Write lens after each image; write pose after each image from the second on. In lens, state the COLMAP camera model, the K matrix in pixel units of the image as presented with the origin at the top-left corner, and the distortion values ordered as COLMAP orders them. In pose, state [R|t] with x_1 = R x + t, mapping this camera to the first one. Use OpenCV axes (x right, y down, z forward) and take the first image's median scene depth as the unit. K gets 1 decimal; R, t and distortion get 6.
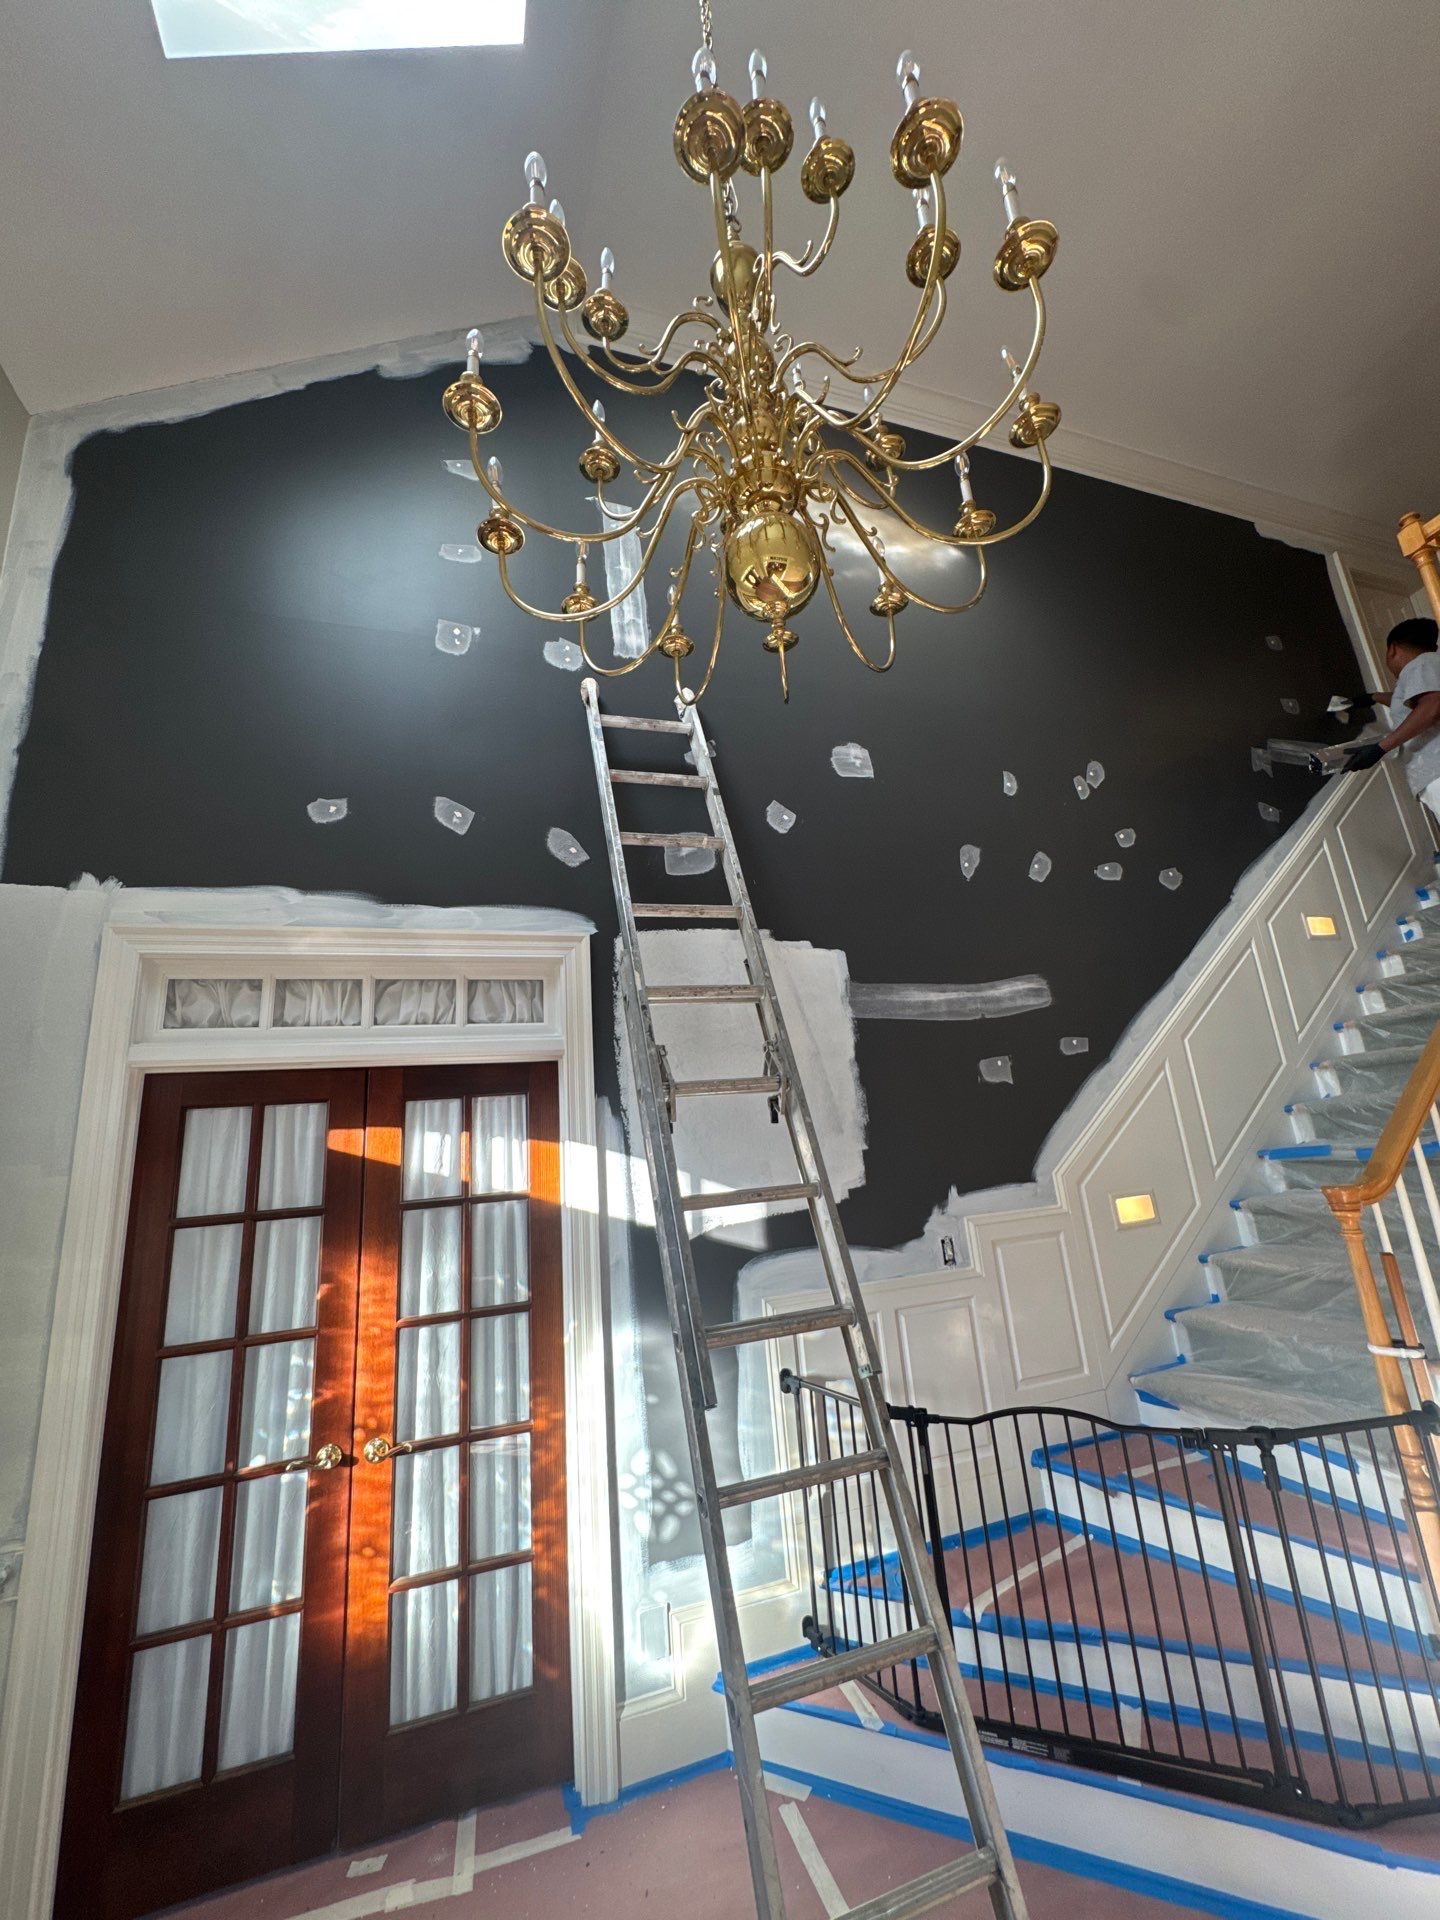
lens RADIAL K [[762.6, 0, 723.4], [0, 762.6, 959.5], [0, 0, 1]] dist [-0.003541, -0.000029]
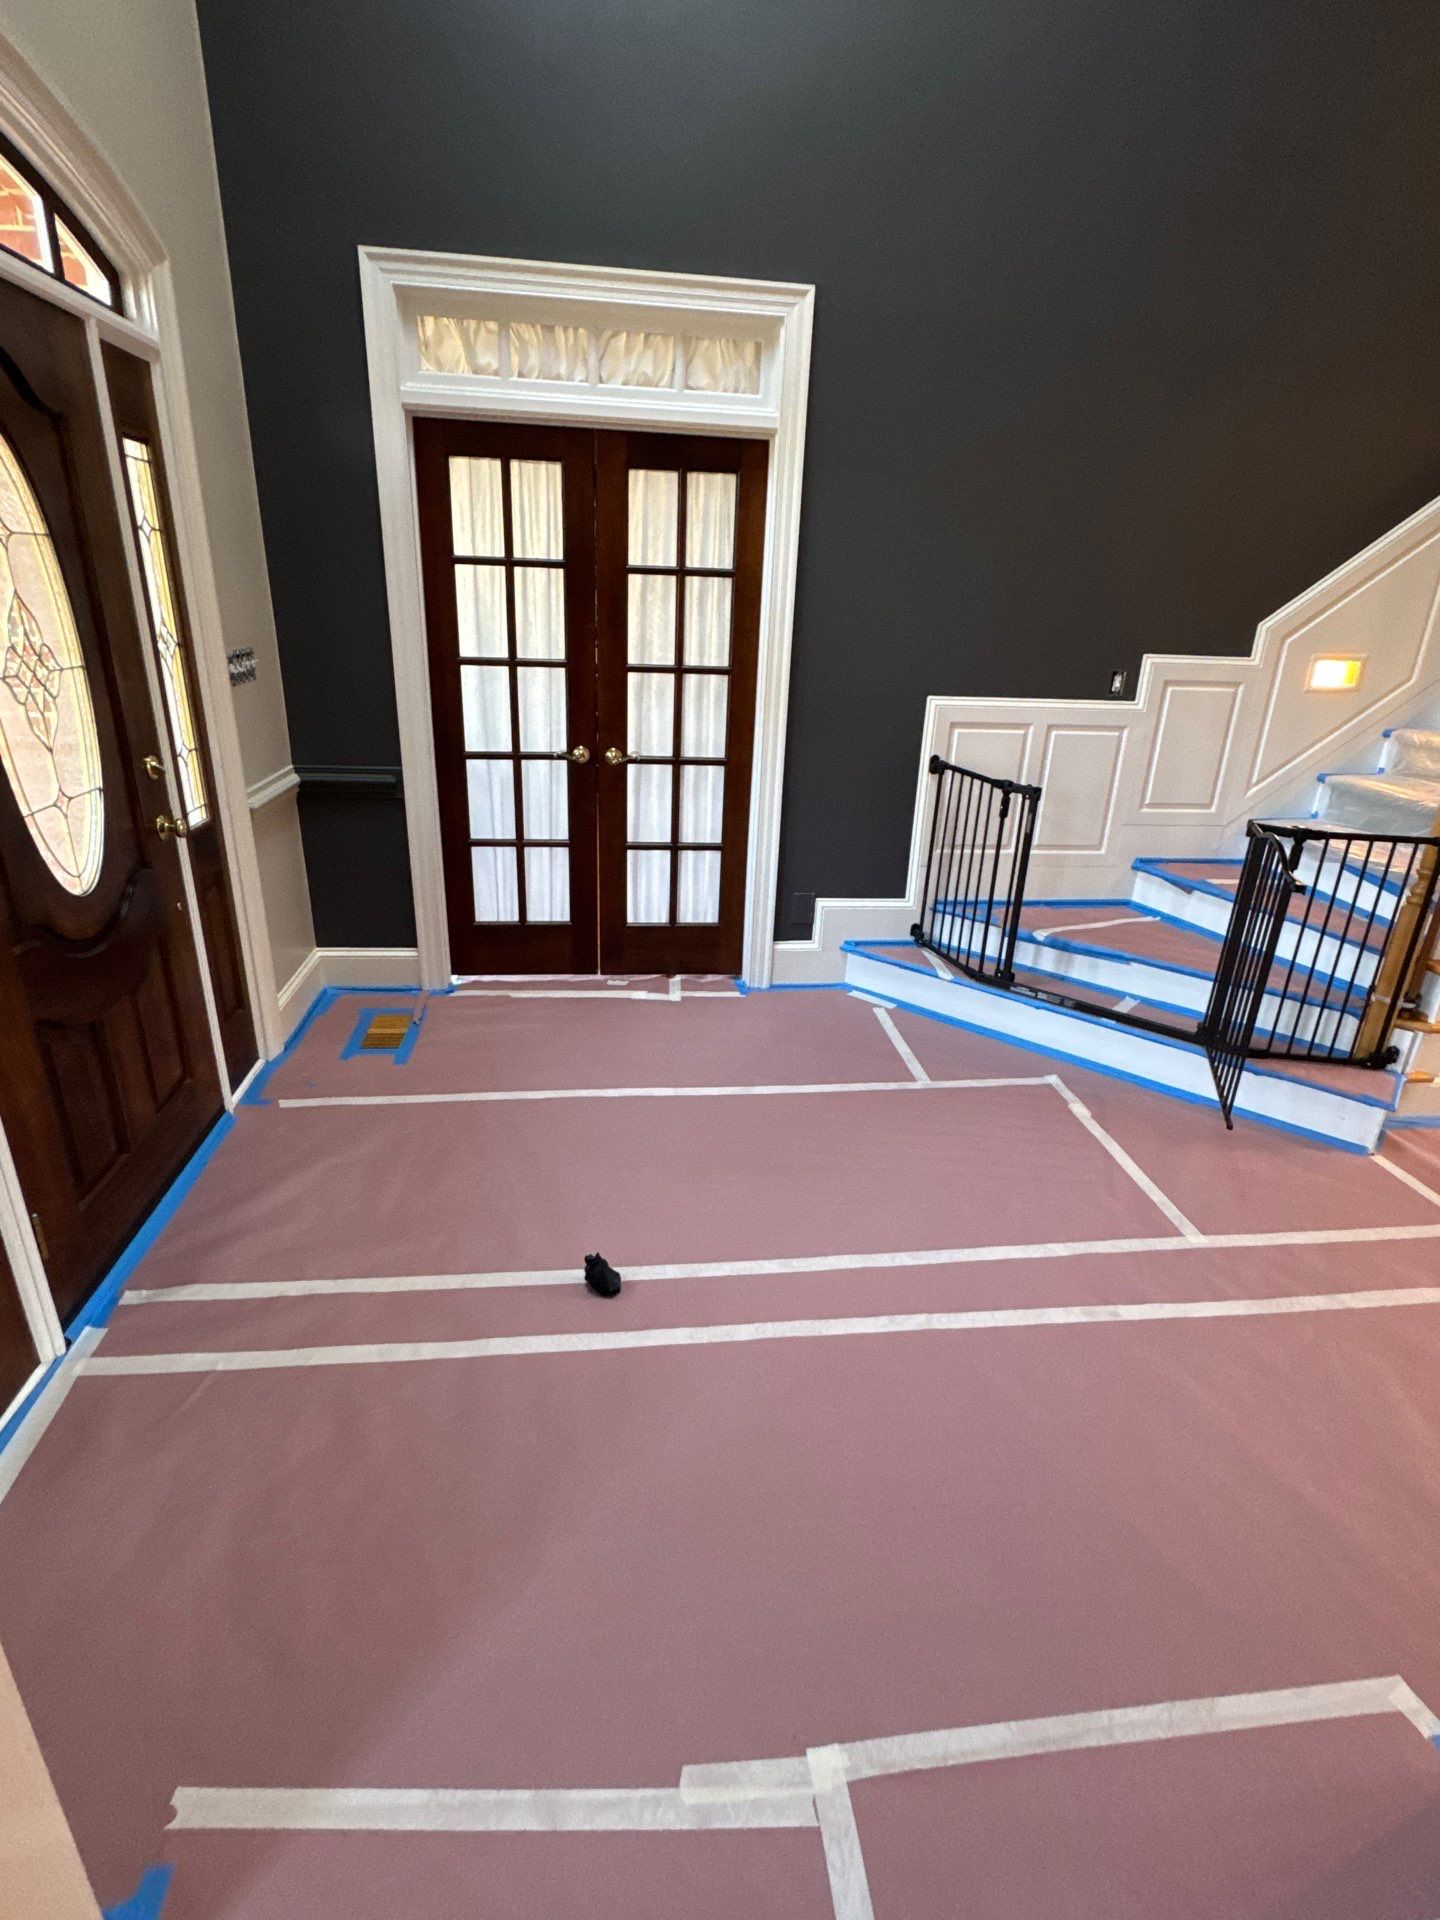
lens RADIAL K [[928.8, 0, 720.9], [0, 928.8, 954.3], [0, 0, 1]] dist [-0.004421, 0.000003]
pose [[0.972810, 0.180130, -0.145581, 0.022566], [-0.060192, 0.803613, 0.592101, -0.045309], [0.223646, -0.567238, 0.792605, -0.393042]]
